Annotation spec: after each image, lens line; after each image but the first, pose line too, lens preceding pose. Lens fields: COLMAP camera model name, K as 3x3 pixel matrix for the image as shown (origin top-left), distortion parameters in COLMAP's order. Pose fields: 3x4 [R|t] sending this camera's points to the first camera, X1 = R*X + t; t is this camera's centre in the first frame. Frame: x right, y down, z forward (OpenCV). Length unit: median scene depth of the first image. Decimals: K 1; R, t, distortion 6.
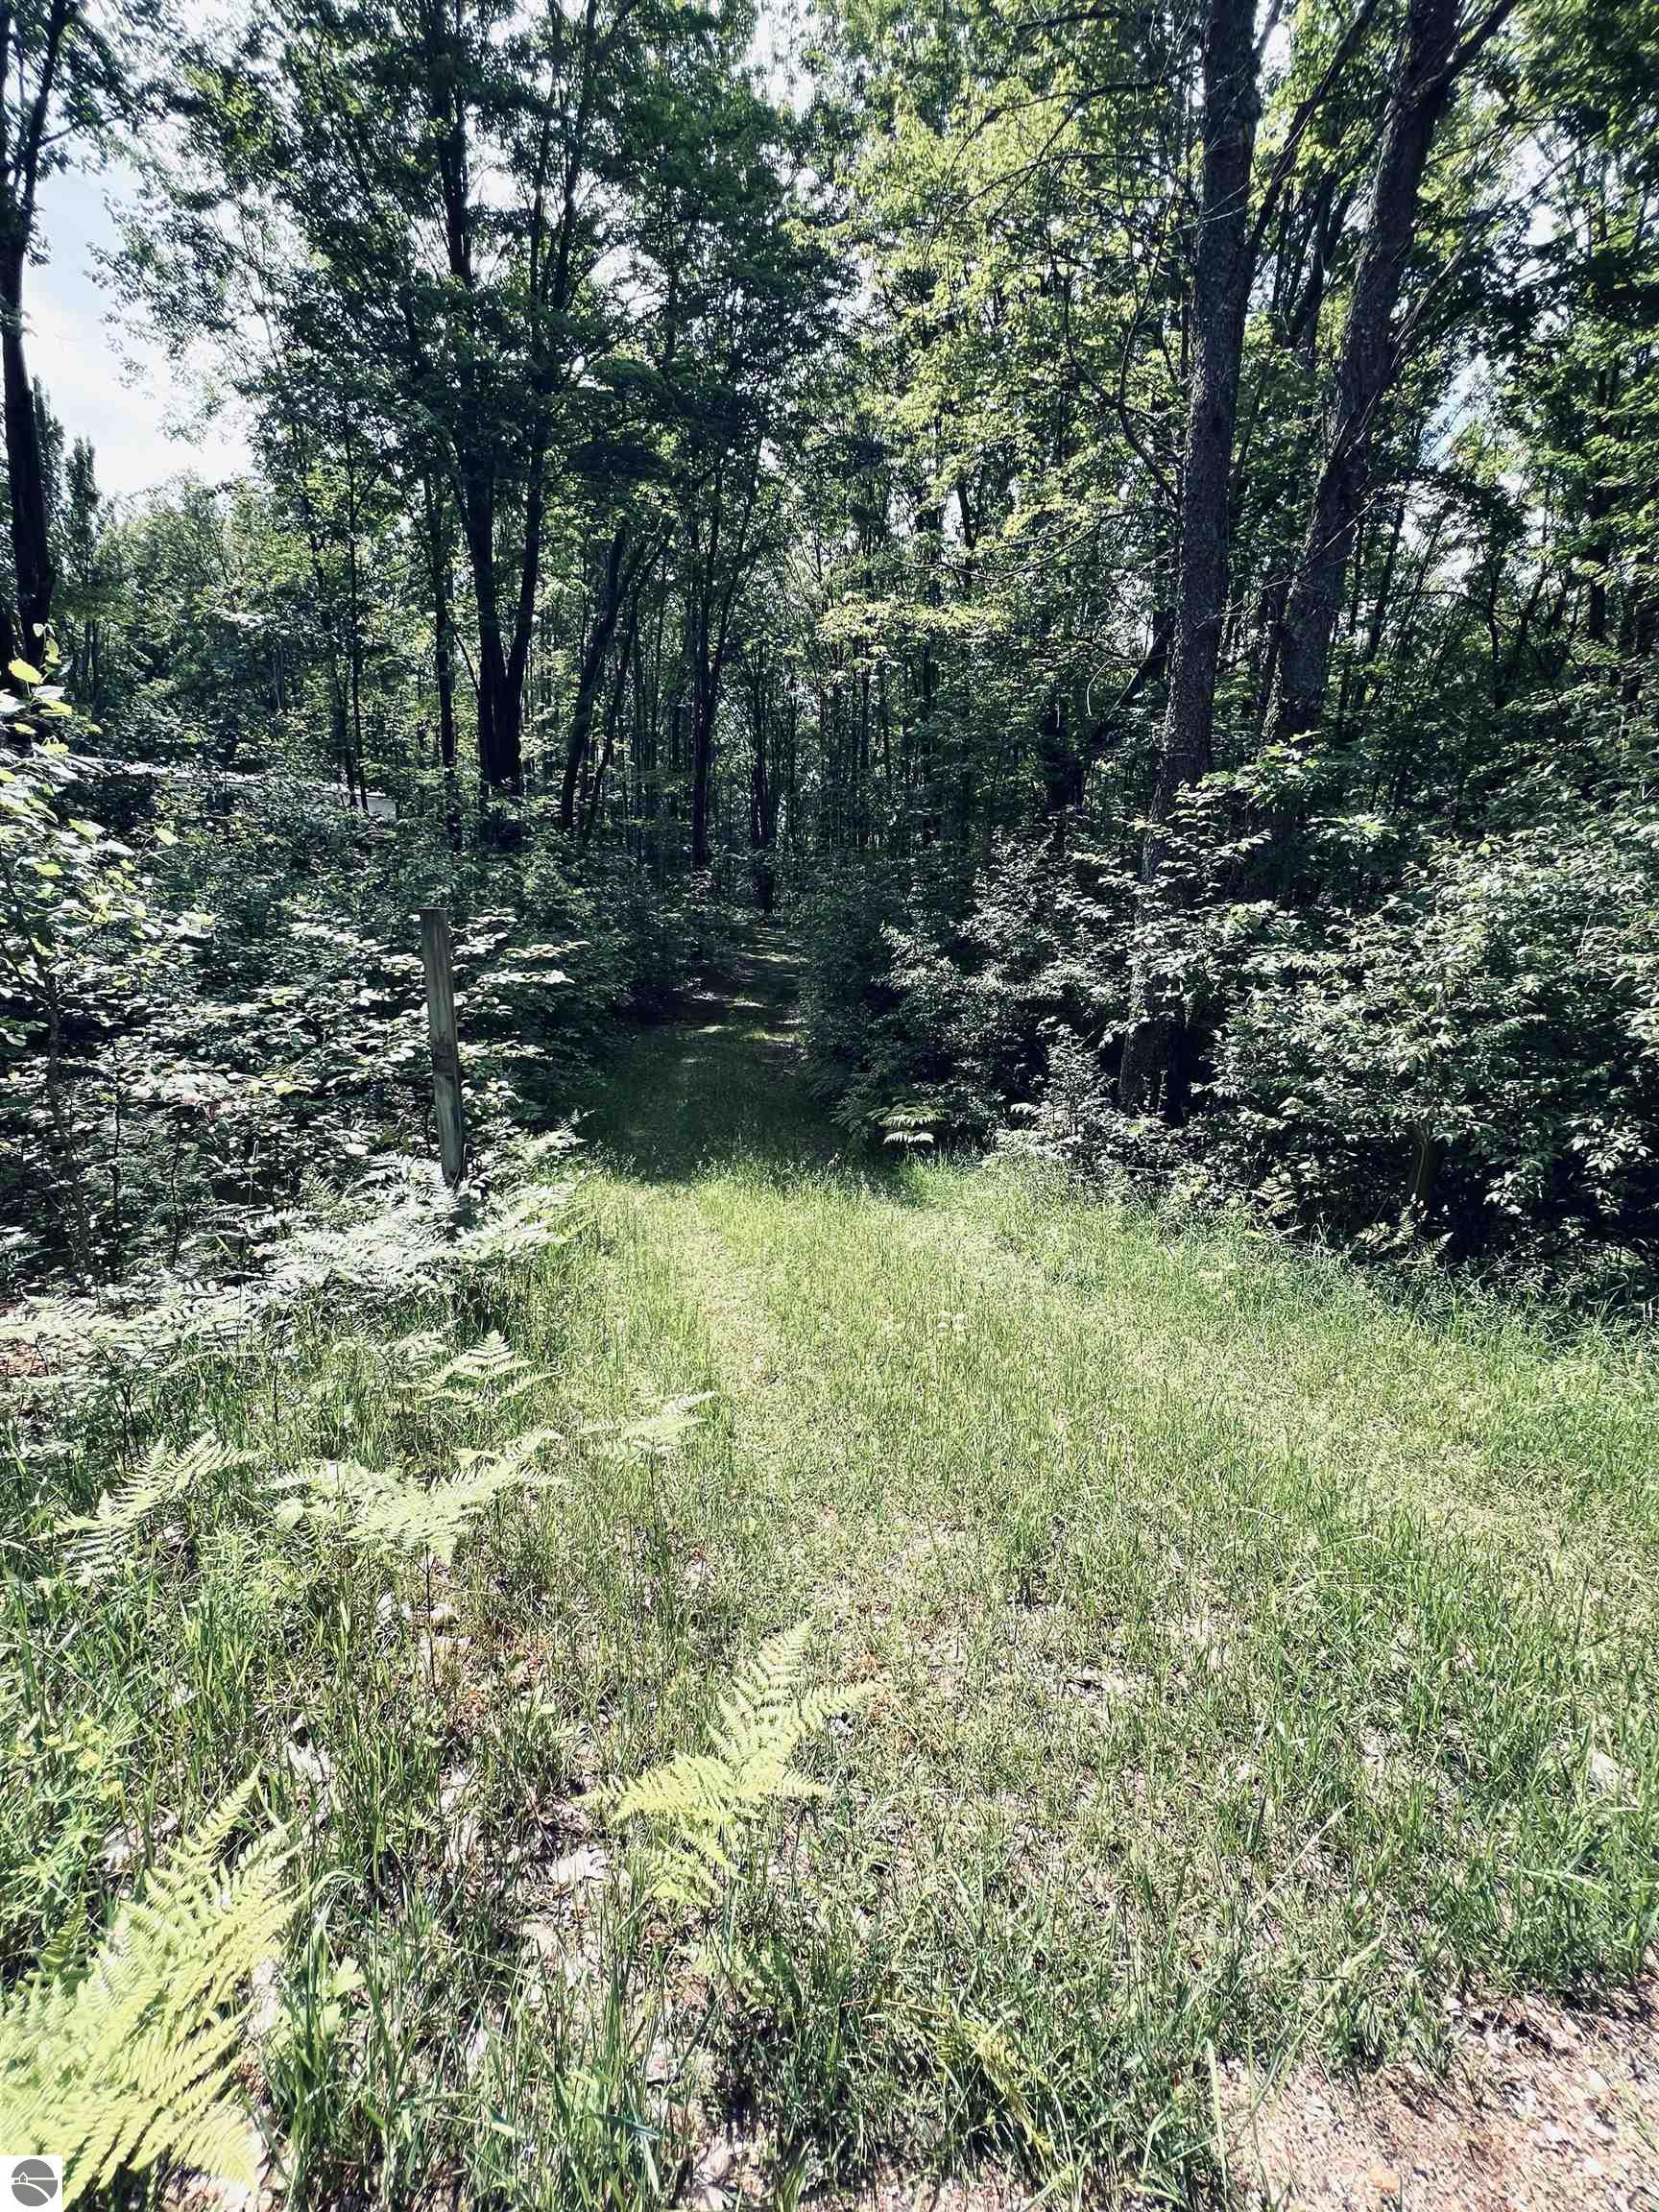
lens RADIAL K [[887.1, 0, 830.4], [0, 887.1, 1097.2], [0, 0, 1]] dist [-0.004184, 0.000264]
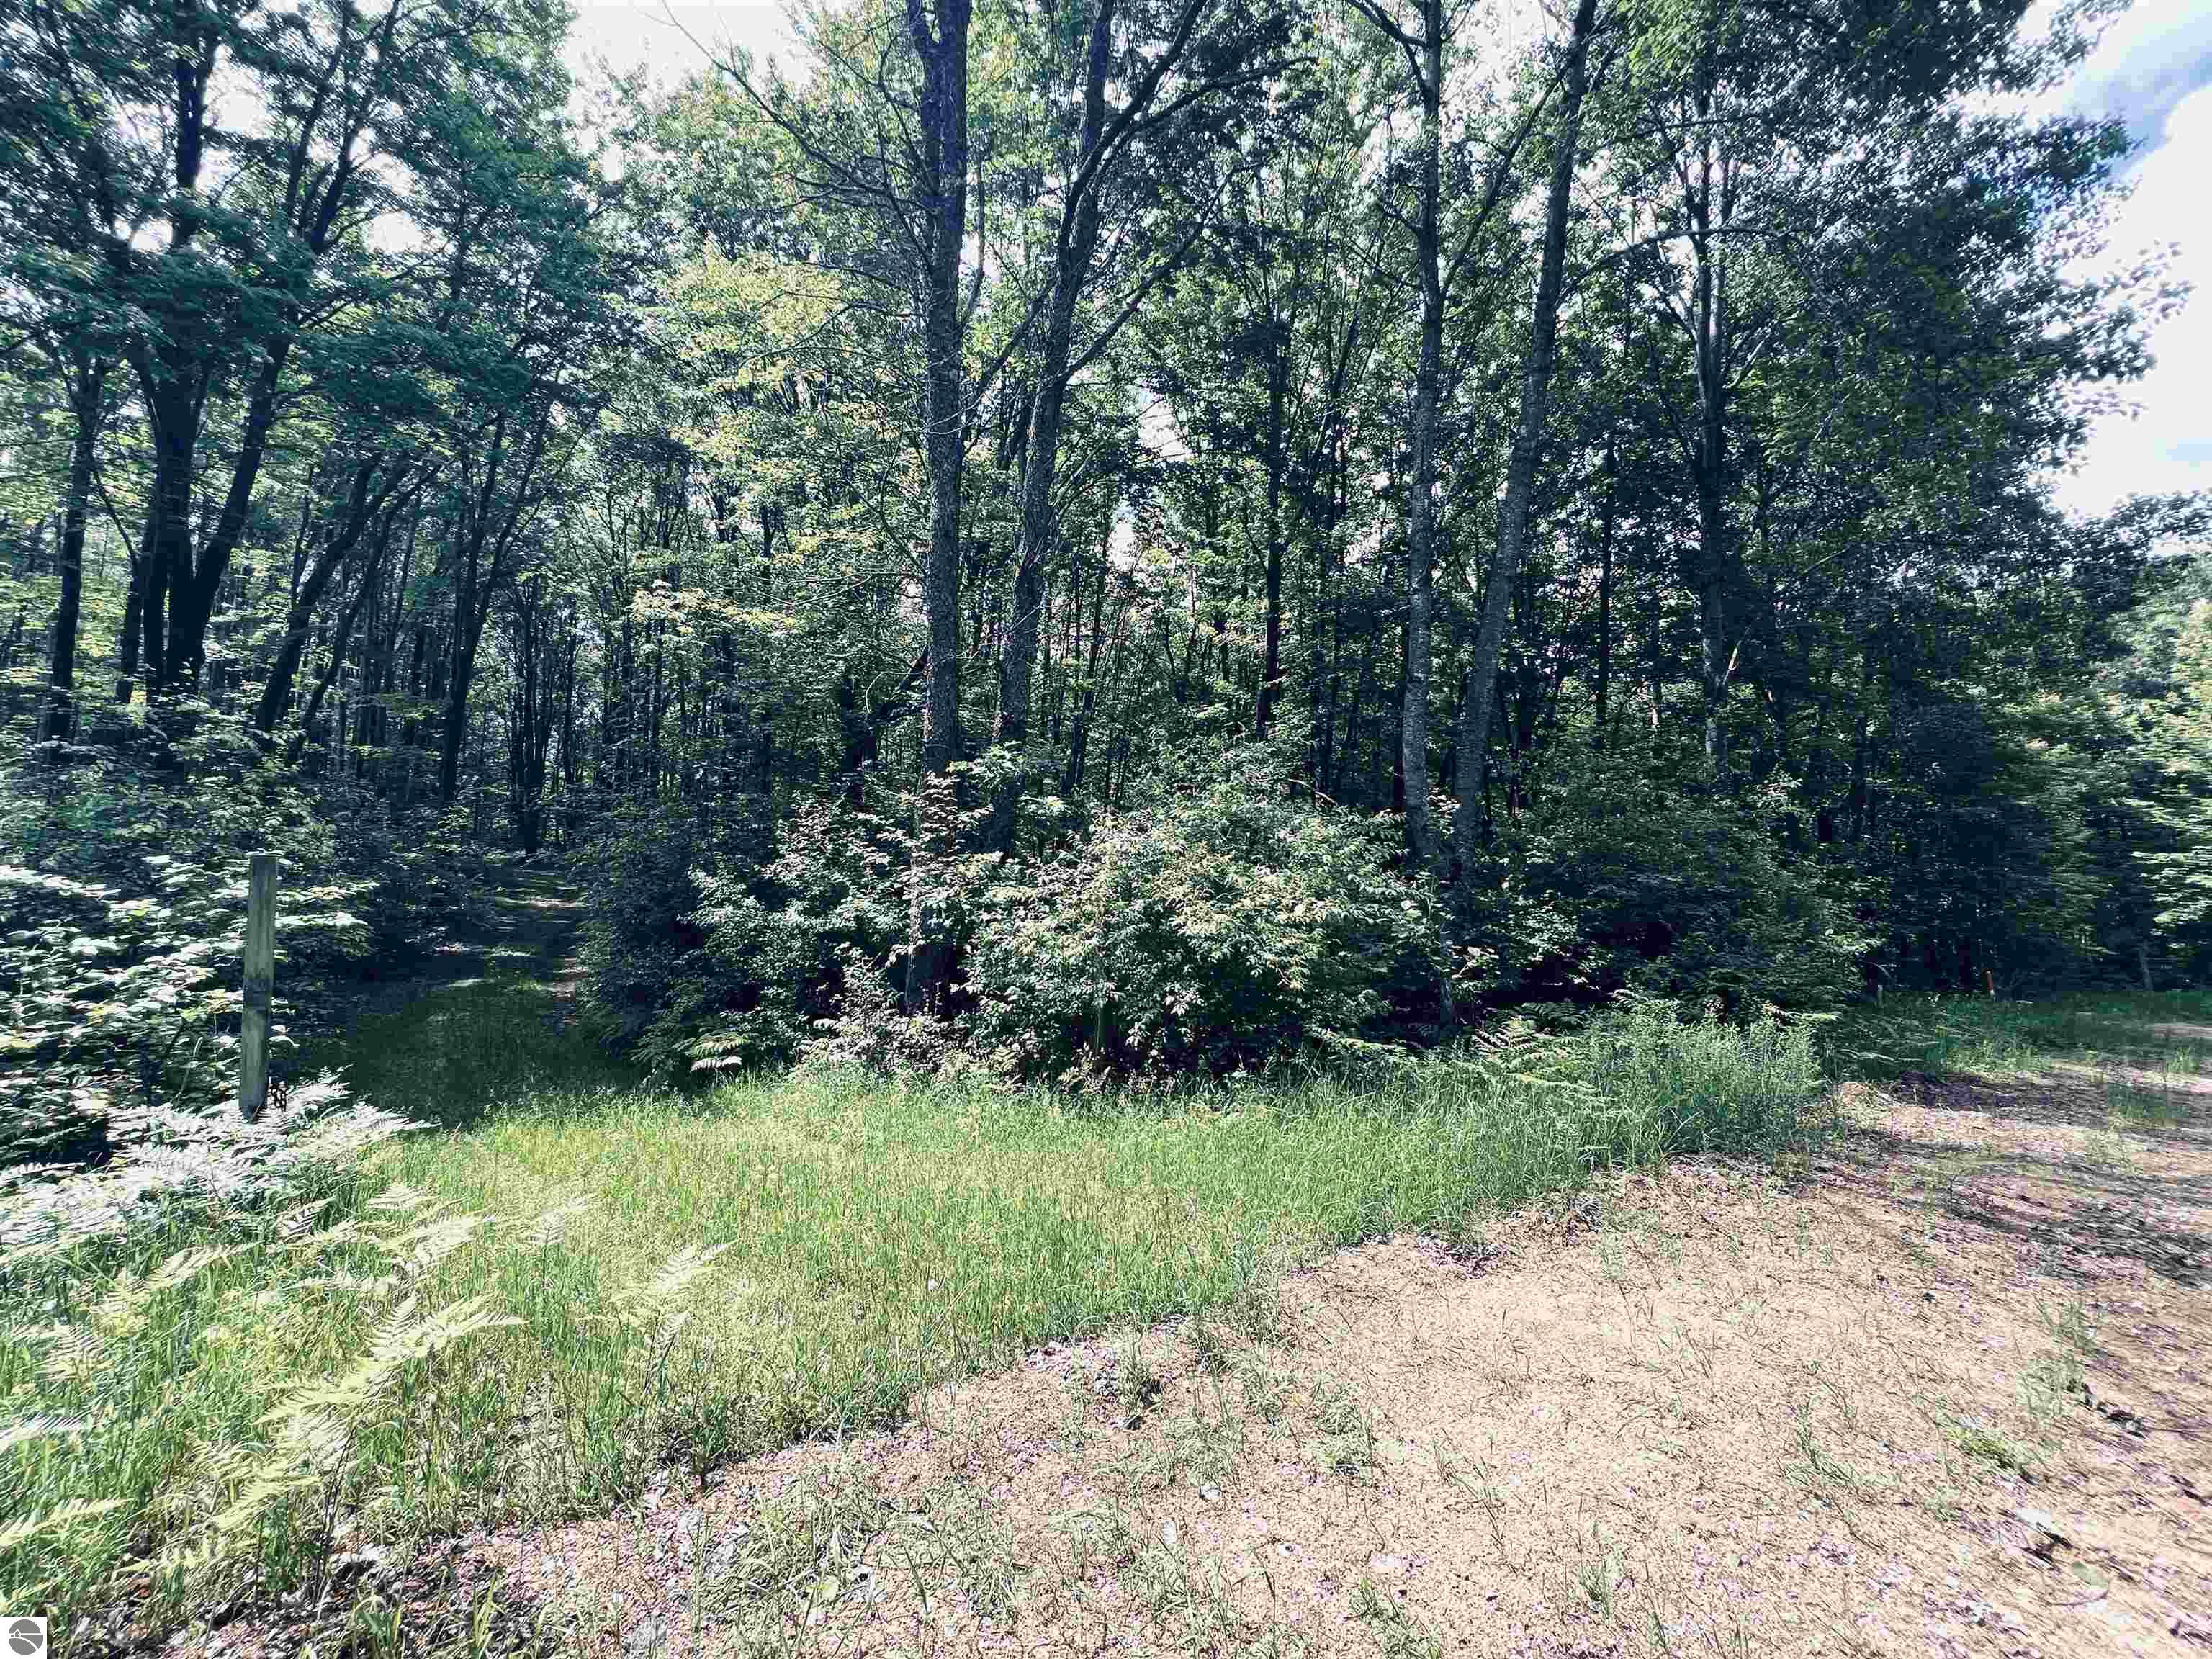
lens RADIAL K [[887.1, 0, 1104.5], [0, 887.1, 823.7], [0, 0, 1]] dist [-0.004184, 0.000264]
pose [[0.871209, 0.025357, 0.490257, -0.042812], [0.092033, 0.972522, -0.213848, 0.043812], [-0.482209, 0.231426, 0.844936, -0.239773]]
